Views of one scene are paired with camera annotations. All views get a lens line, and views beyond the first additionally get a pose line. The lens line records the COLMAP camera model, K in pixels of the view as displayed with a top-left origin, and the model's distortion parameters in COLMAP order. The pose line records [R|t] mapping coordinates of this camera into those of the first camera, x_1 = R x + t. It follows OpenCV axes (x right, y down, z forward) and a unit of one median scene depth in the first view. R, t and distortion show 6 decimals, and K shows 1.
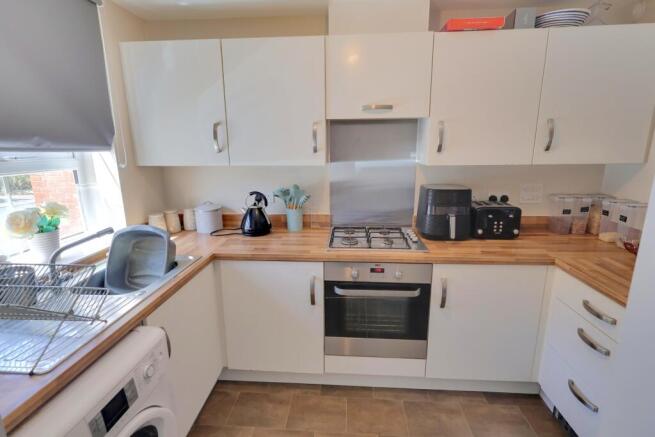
lens RADIAL K [[323.8, 0, 327.5], [0, 323.8, 218.5], [0, 0, 1]] dist [0.001528, 0.000301]
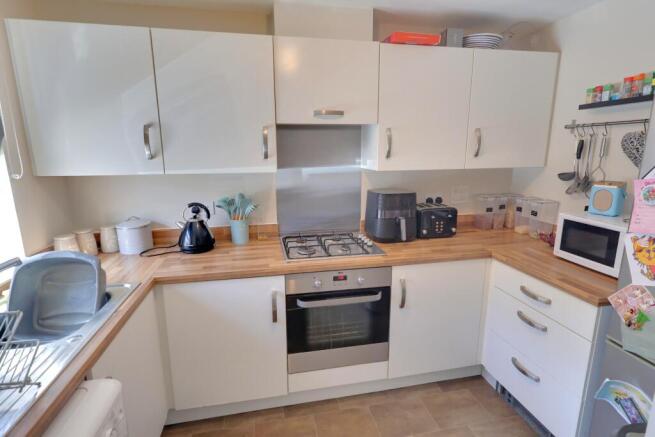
lens RADIAL K [[326.7, 0, 327.5], [0, 326.7, 218.5], [0, 0, 1]] dist [-0.000446, -0.000031]
pose [[0.961632, -0.052447, 0.269282, -0.129614], [0.057654, 0.998271, -0.011457, -0.010108], [-0.268216, 0.026543, 0.962993, 0.048255]]
